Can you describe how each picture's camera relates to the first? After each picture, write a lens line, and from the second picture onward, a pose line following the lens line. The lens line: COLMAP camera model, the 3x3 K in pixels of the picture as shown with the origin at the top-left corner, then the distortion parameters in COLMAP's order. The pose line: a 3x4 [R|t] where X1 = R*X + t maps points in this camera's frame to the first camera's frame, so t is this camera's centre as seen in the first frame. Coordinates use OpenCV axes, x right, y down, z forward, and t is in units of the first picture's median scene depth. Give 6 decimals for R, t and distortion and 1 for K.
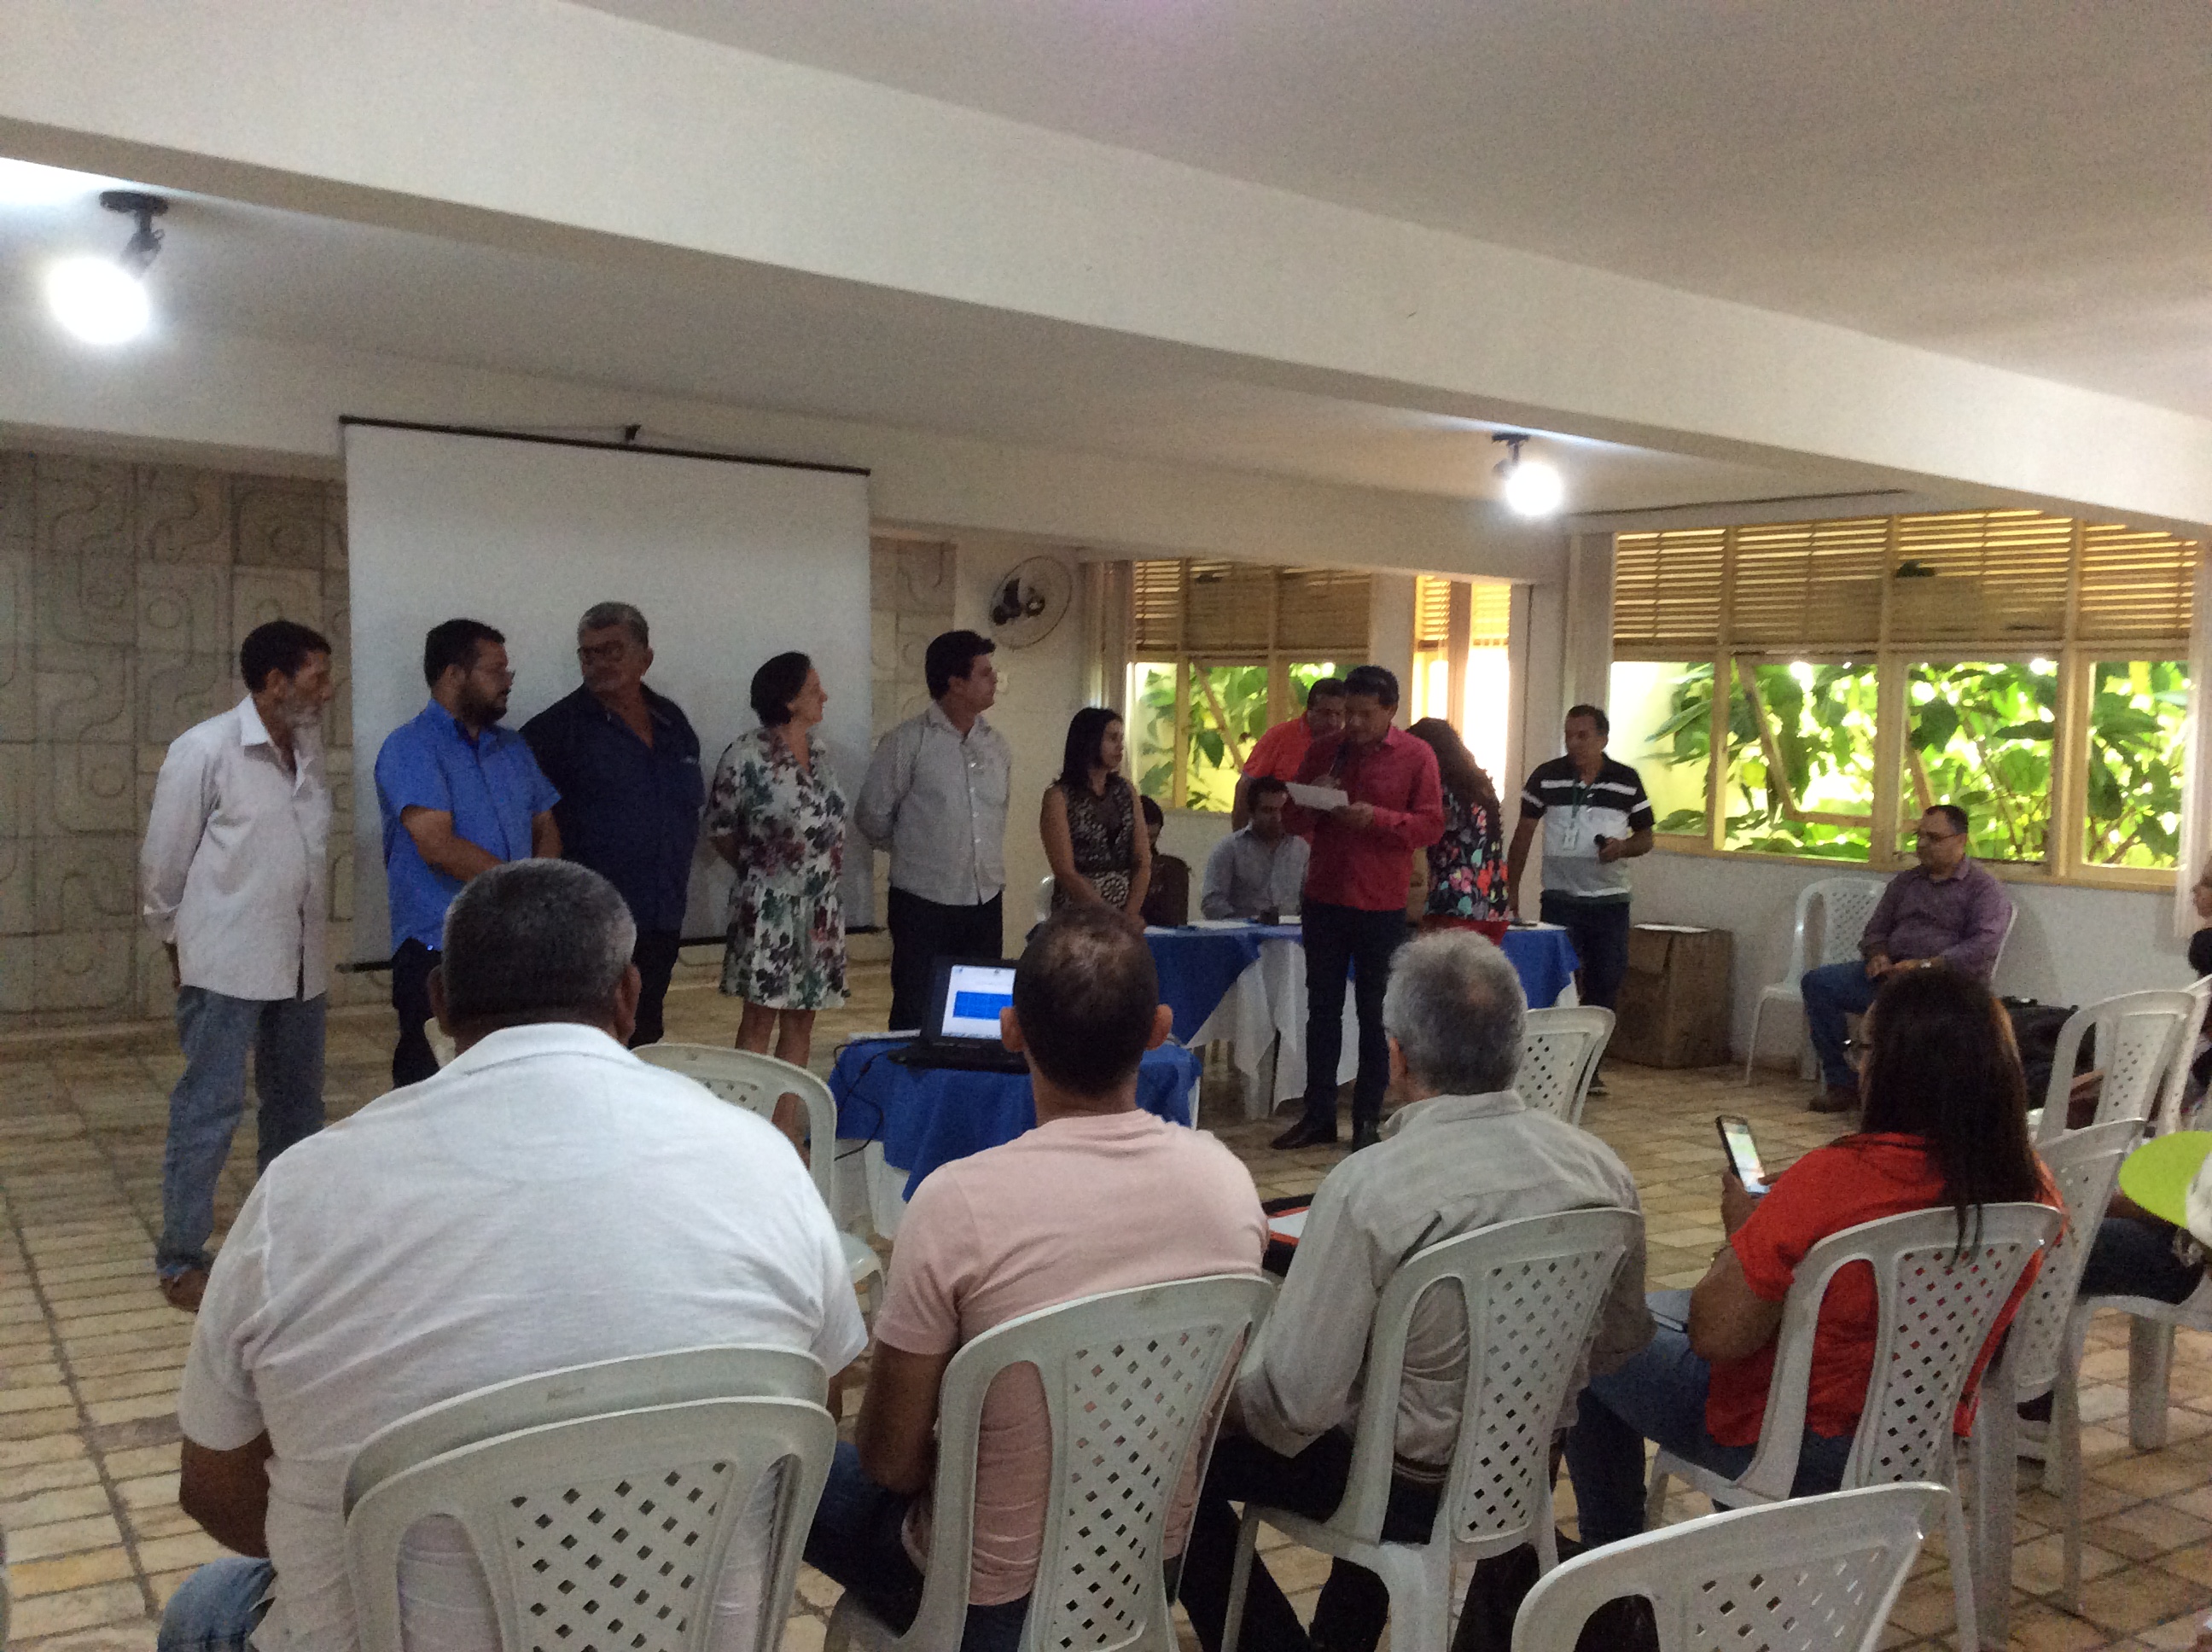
lens RADIAL K [[2047.6, 0, 1094.3], [0, 2047.6, 813.8], [0, 0, 1]] dist [0.031299, 0.000000]
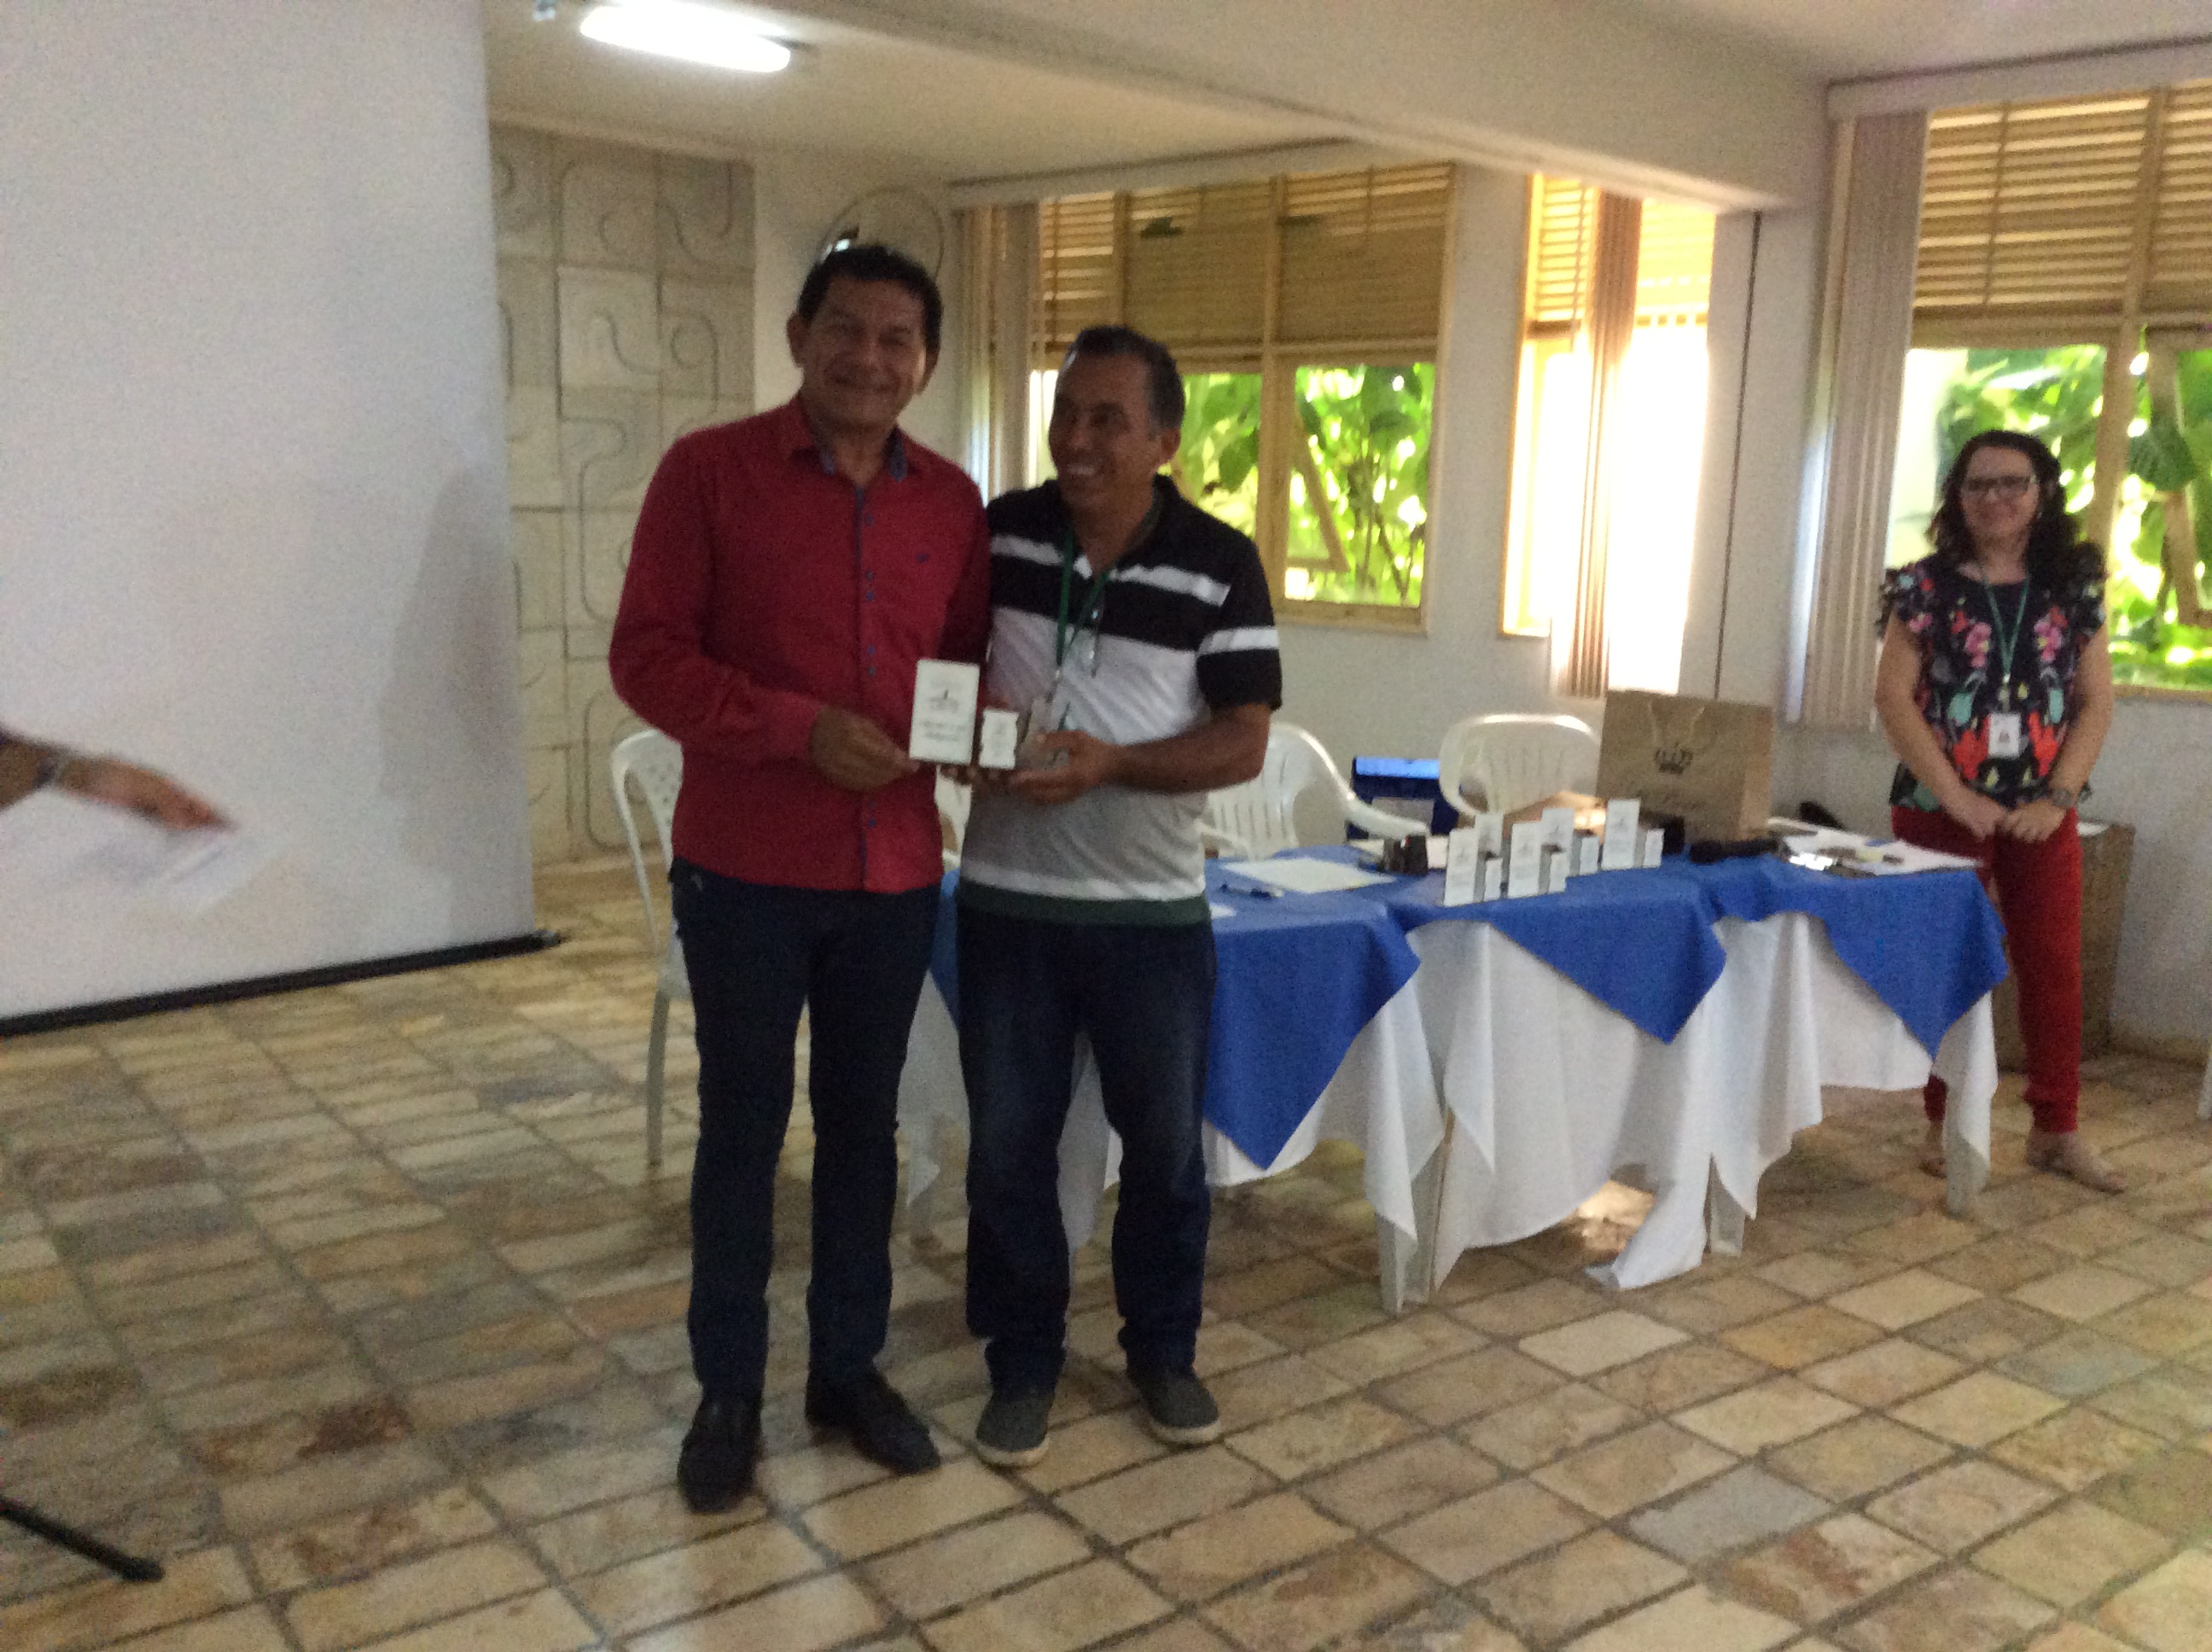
lens RADIAL K [[2047.6, 0, 1113.4], [0, 2047.6, 804.2], [0, 0, 1]] dist [0.031299, 0.000000]
pose [[0.995981, -0.016030, 0.088118, -0.025387], [0.006021, 0.993610, 0.112707, -0.016311], [-0.089362, -0.111724, 0.989713, 0.522567]]
